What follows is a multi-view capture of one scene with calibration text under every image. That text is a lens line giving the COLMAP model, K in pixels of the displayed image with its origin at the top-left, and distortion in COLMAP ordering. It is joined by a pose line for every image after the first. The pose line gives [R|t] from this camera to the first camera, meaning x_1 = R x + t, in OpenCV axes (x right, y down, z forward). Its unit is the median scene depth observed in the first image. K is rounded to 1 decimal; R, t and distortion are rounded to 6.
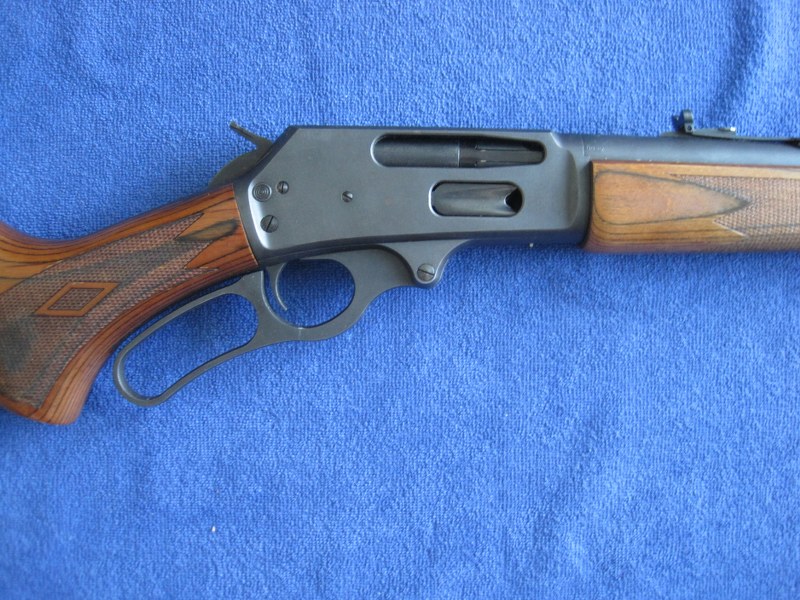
lens RADIAL K [[826.4, 0, 399.0], [0, 826.4, 279.2], [0, 0, 1]] dist [-0.183670, 0.141018]
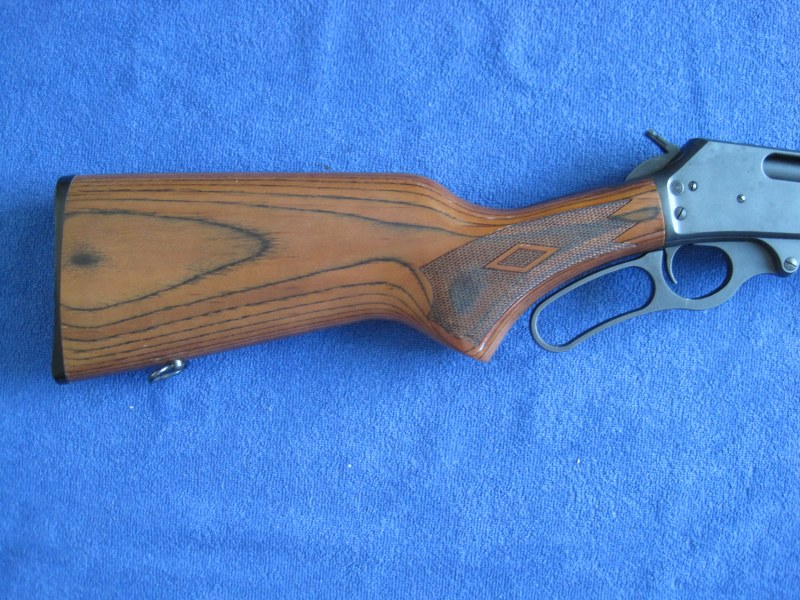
lens RADIAL K [[826.4, 0, 399.0], [0, 826.4, 279.2], [0, 0, 1]] dist [-0.183670, 0.141018]
pose [[0.995712, 0.092468, -0.002605, -0.526473], [-0.092494, 0.995630, -0.012883, 0.081294], [0.001402, 0.013069, 0.999914, -0.219536]]
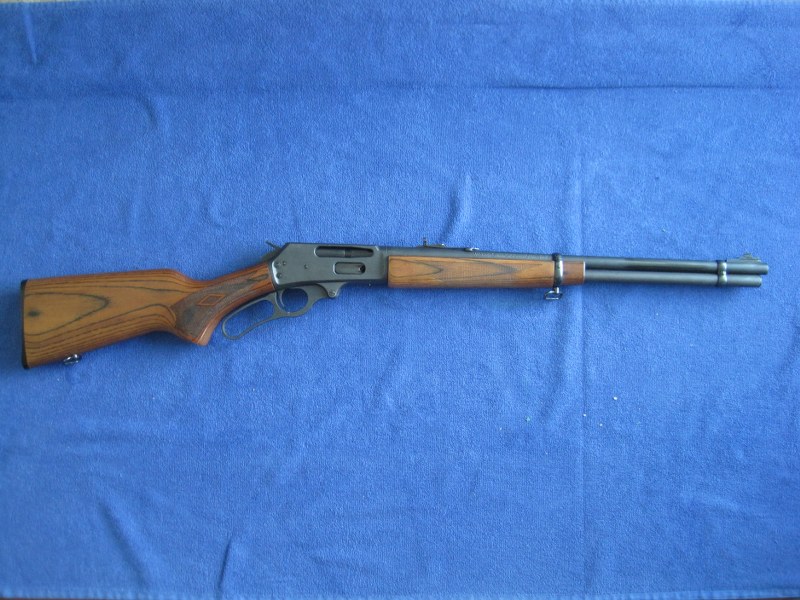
lens RADIAL K [[826.4, 0, 399.0], [0, 826.4, 279.2], [0, 0, 1]] dist [-0.183670, 0.141018]
pose [[0.999886, 0.014659, 0.003629, 0.238829], [-0.014162, 0.993652, -0.111606, 0.245352], [-0.005242, 0.111542, 0.993746, -1.766728]]
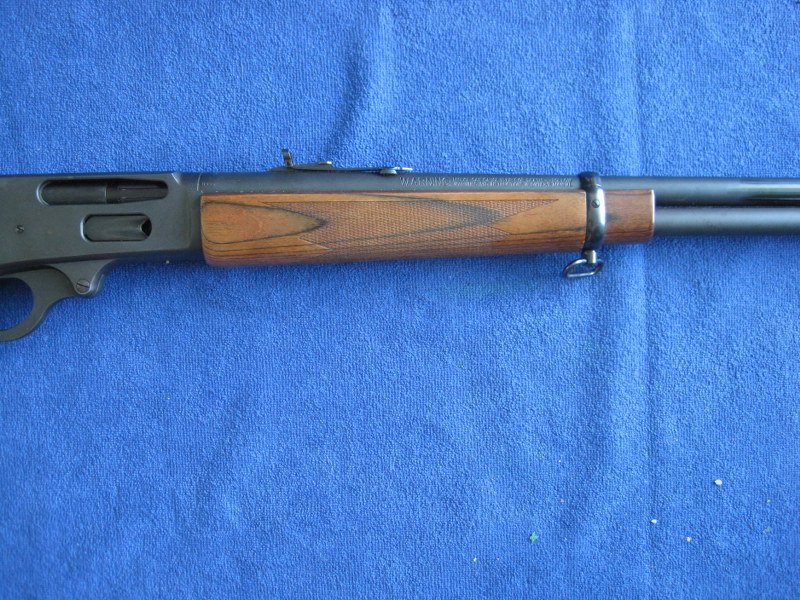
lens RADIAL K [[826.4, 0, 399.0], [0, 826.4, 279.2], [0, 0, 1]] dist [-0.183670, 0.141018]
pose [[0.999394, -0.027565, 0.021250, 0.464075], [0.028032, 0.999365, -0.021977, 0.021530], [-0.020631, 0.022559, 0.999533, -0.249194]]
